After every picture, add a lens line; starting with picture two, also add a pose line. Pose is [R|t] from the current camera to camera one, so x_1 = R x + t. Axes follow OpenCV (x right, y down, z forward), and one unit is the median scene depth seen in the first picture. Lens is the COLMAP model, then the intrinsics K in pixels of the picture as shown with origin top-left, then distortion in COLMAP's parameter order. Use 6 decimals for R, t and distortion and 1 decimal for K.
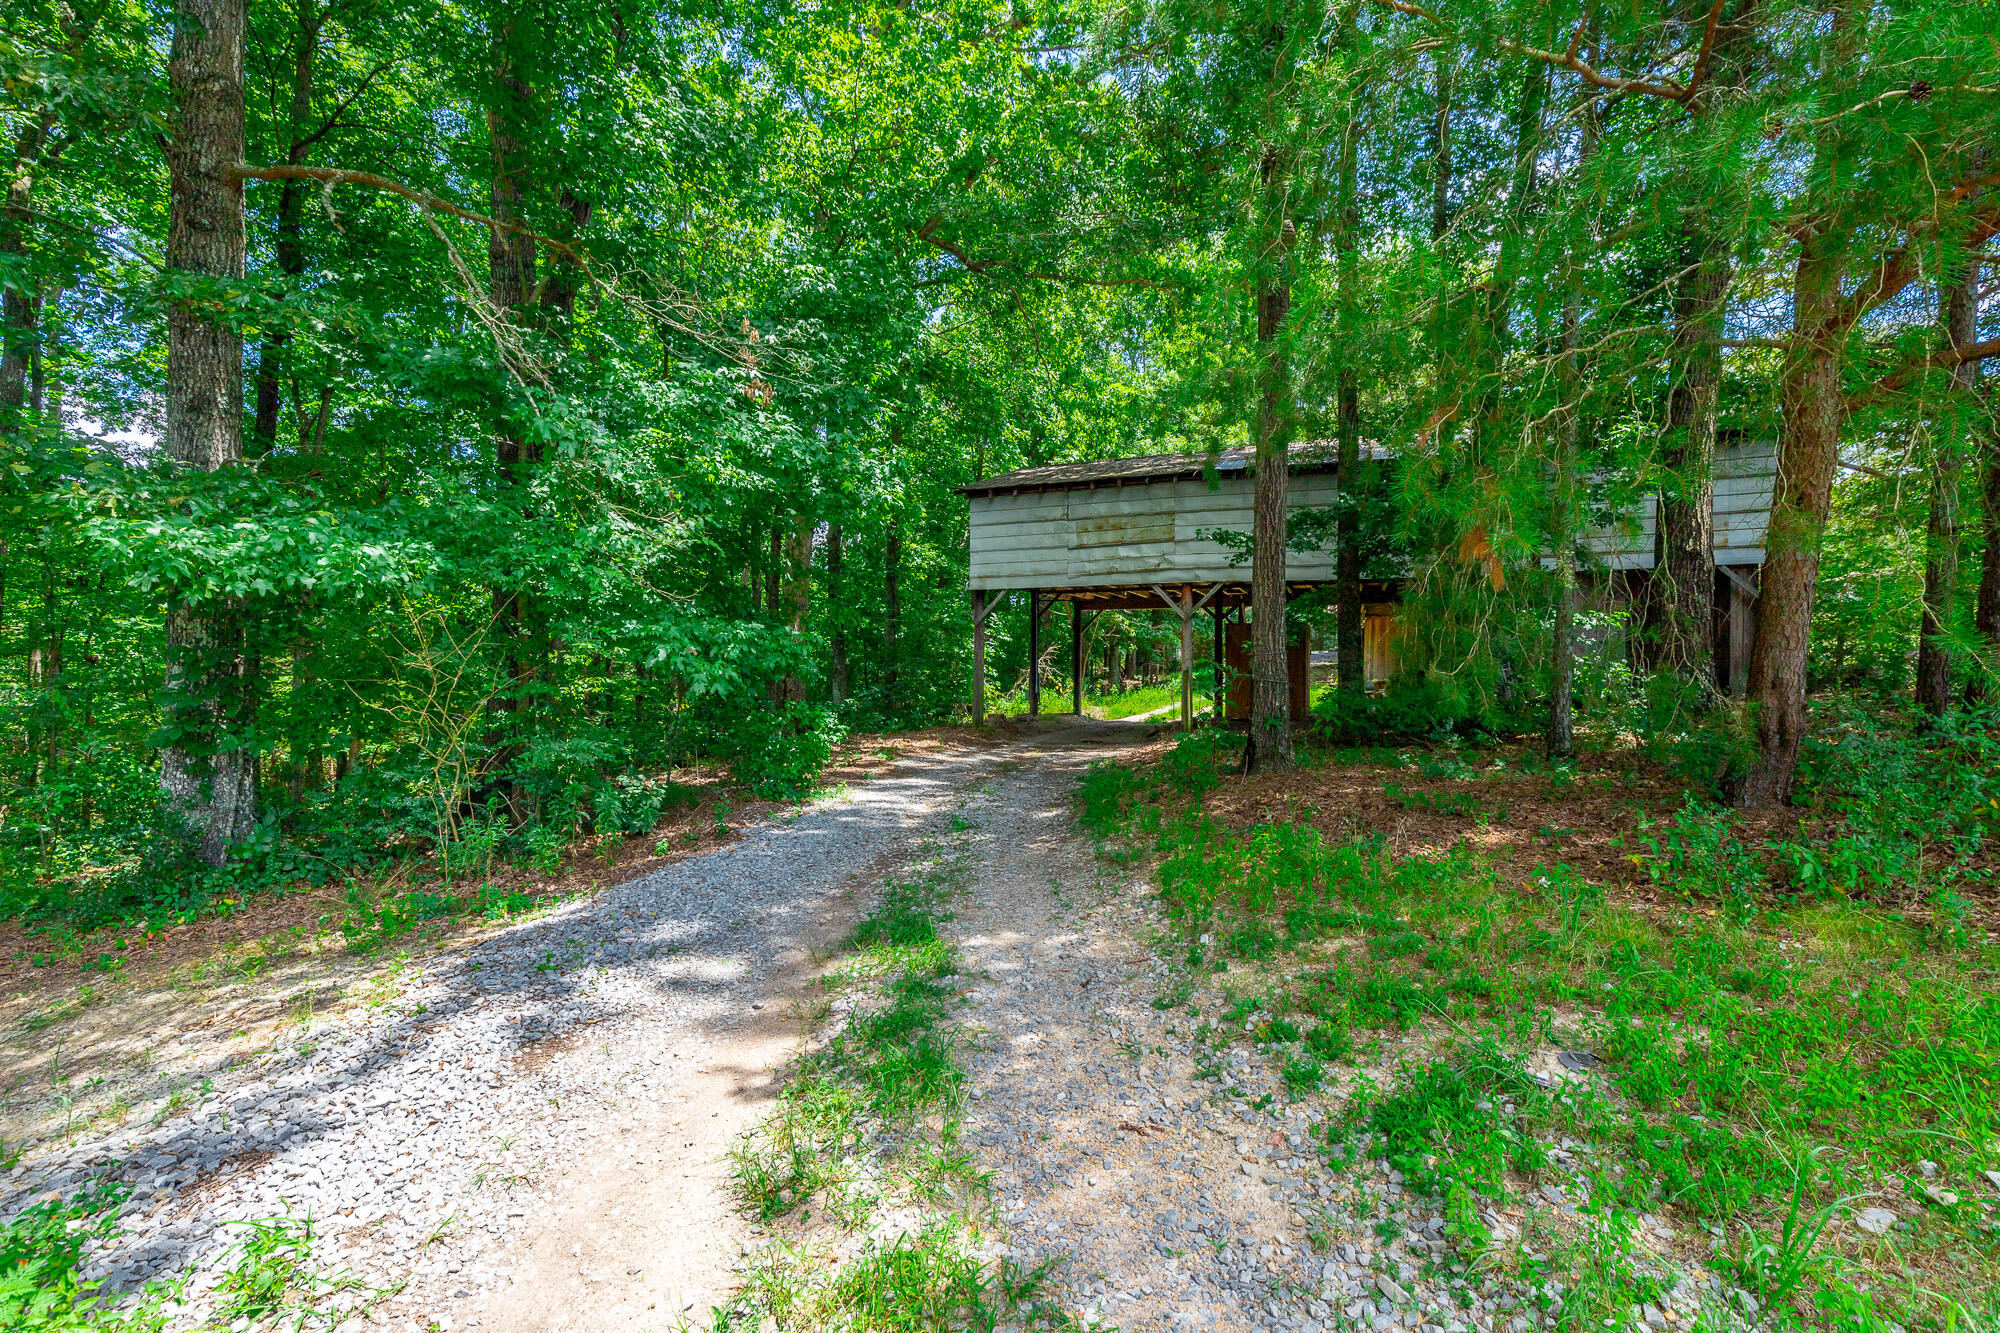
lens RADIAL K [[909.2, 0, 1009.4], [0, 909.2, 666.6], [0, 0, 1]] dist [0.008223, -0.002474]
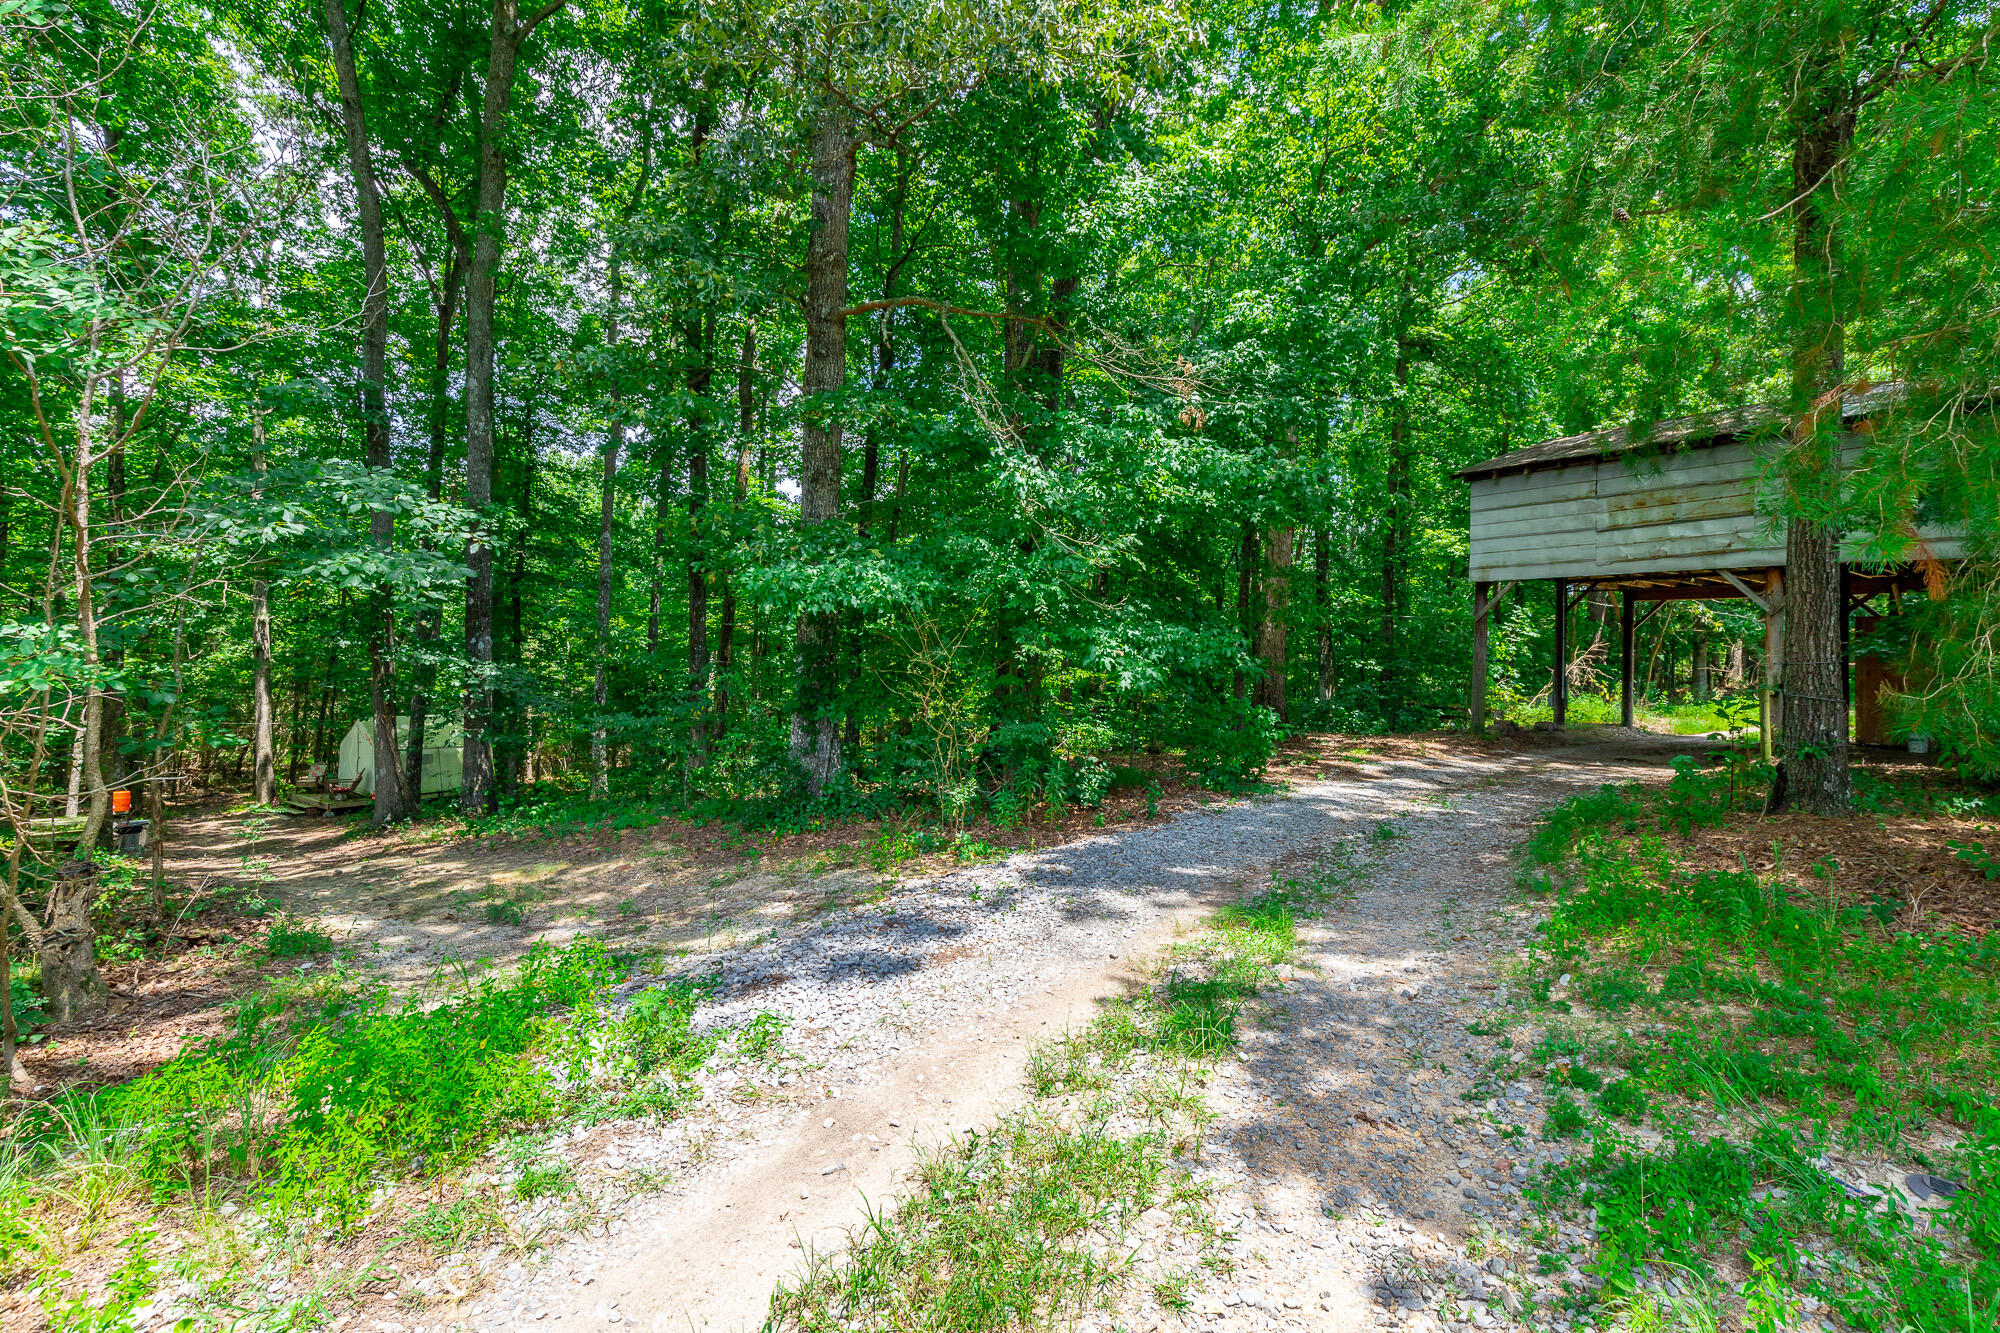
lens RADIAL K [[909.2, 0, 1002.7], [0, 909.2, 639.5], [0, 0, 1]] dist [0.008223, -0.002474]
pose [[0.845511, 0.005653, -0.533927, 0.111472], [-0.016955, 0.999724, -0.016265, -0.009487], [0.533688, 0.022805, 0.845374, -0.045658]]
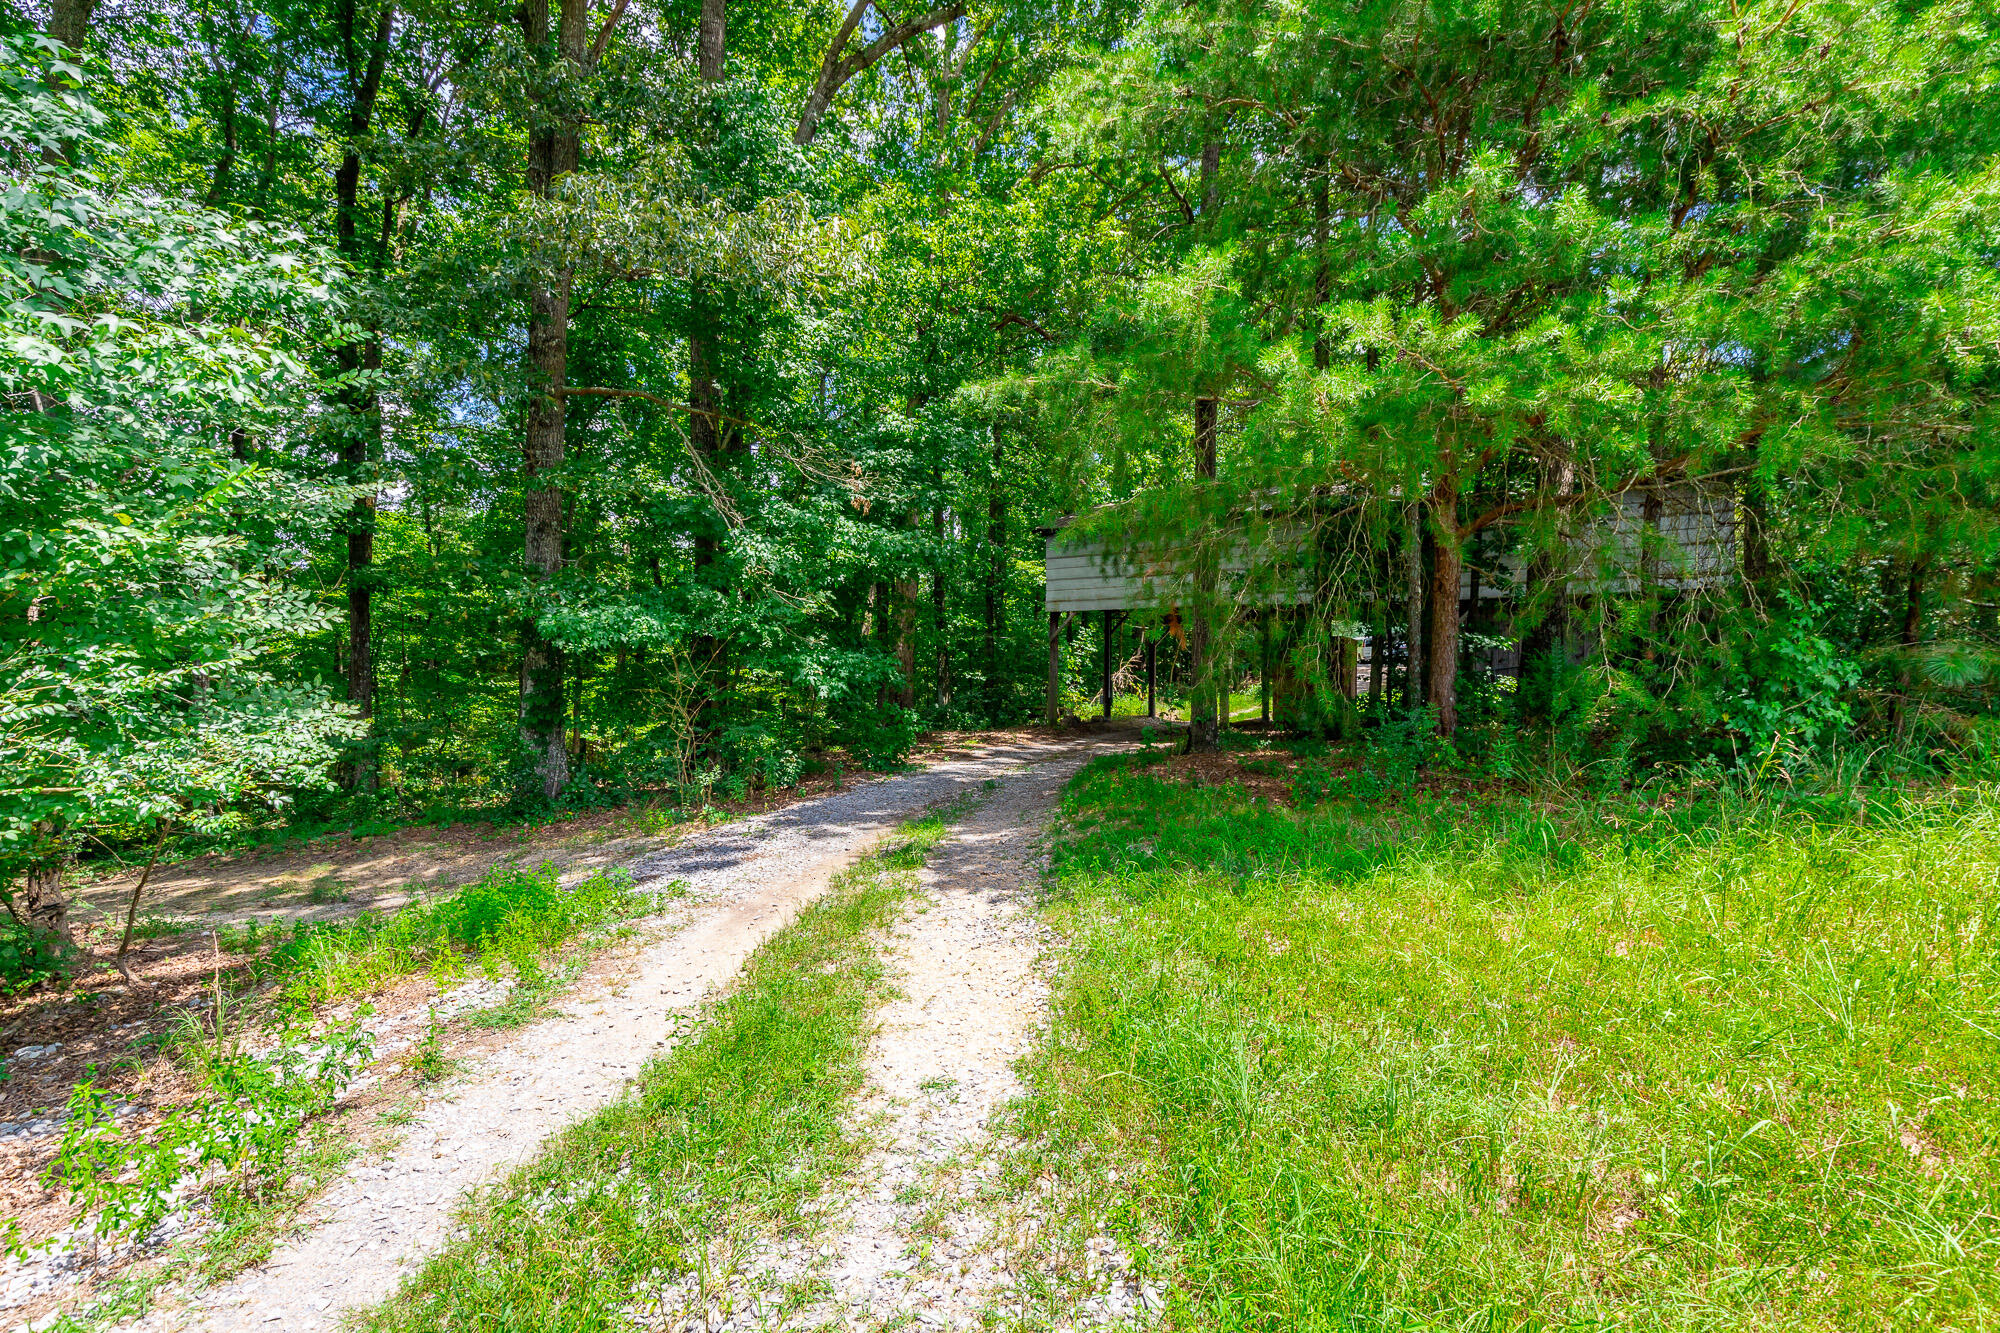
lens RADIAL K [[909.2, 0, 1007.9], [0, 909.2, 662.0], [0, 0, 1]] dist [0.008223, -0.002474]
pose [[0.989782, -0.002834, -0.142559, 0.179103], [0.001481, 0.999953, -0.009598, -0.015541], [0.142579, 0.009289, 0.989740, -0.463814]]
